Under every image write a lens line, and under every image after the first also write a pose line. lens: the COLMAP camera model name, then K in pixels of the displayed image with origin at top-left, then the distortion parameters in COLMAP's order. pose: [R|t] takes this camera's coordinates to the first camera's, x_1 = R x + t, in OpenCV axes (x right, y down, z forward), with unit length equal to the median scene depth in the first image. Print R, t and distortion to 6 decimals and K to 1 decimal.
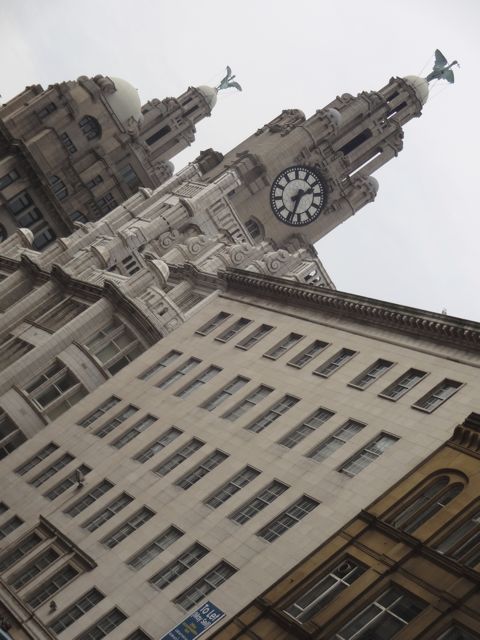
lens RADIAL K [[1499.6, 0, 240.0], [0, 1499.6, 320.0], [0, 0, 1]] dist [0.072115, 0.030553]
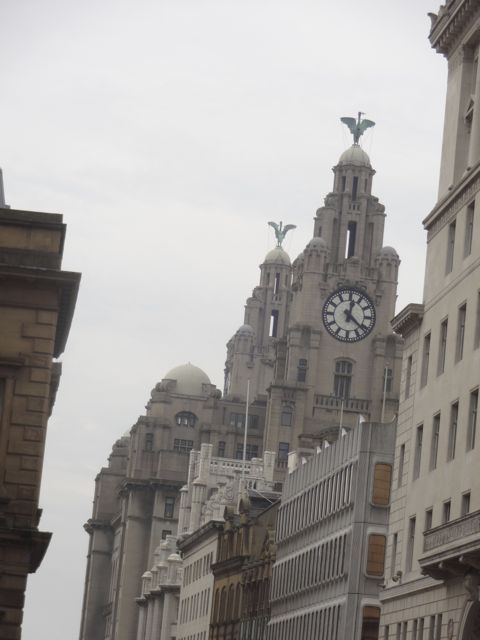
lens RADIAL K [[2304.7, 0, 240.0], [0, 2304.7, 320.0], [0, 0, 1]] dist [0.064528, -0.100396]
pose [[0.620078, -0.759741, -0.195695, 0.322523], [0.750484, 0.647106, -0.134267, 0.090151], [0.228644, -0.063610, 0.971430, -0.694343]]
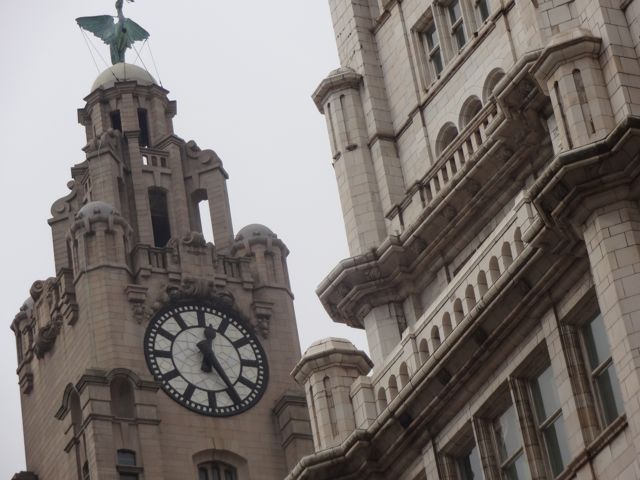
lens RADIAL K [[2304.7, 0, 320.0], [0, 2304.7, 240.0], [0, 0, 1]] dist [0.064528, -0.100396]
pose [[0.507580, -0.790490, 0.342765, -0.155950], [0.853138, 0.516743, -0.071642, -0.021044], [-0.120489, 0.328790, 0.936686, 0.323982]]
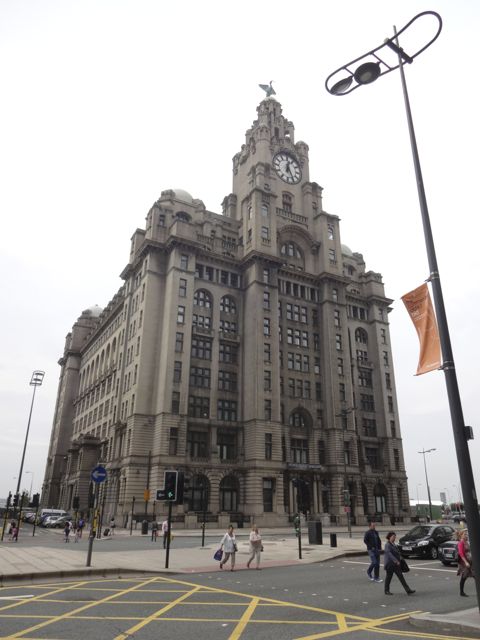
lens RADIAL K [[464.6, 0, 240.0], [0, 464.6, 320.0], [0, 0, 1]] dist [-0.000690, 0.000225]
pose [[0.641108, -0.742329, 0.194752, -0.228644], [0.750131, 0.659735, 0.045313, -0.032665], [-0.162122, 0.117039, 0.979805, 0.504748]]
